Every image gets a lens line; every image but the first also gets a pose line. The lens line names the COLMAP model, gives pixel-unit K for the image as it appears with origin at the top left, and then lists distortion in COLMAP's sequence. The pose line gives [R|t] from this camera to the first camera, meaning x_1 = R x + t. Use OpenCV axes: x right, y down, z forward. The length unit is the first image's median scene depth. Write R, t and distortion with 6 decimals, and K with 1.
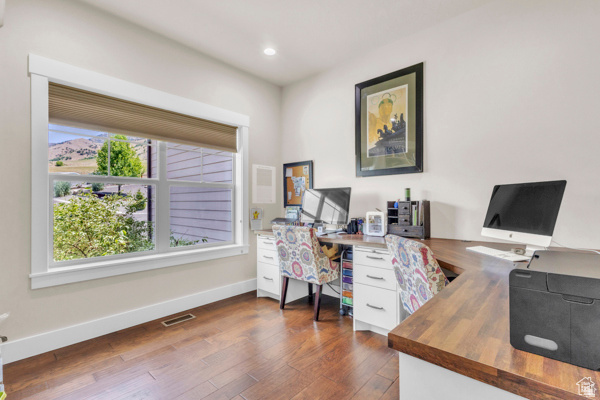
lens RADIAL K [[278.1, 0, 299.8], [0, 278.1, 200.7], [0, 0, 1]] dist [0.000275, 0.000572]
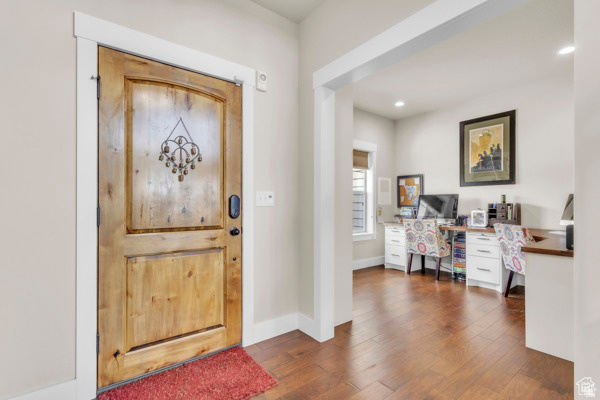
lens RADIAL K [[278.1, 0, 300.2], [0, 278.1, 202.0], [0, 0, 1]] dist [0.000275, 0.000572]
pose [[0.982943, 0.002733, -0.183888, -0.372443], [-0.003009, 0.999995, -0.001220, -0.000838], [0.183884, 0.001753, 0.982946, -0.604543]]
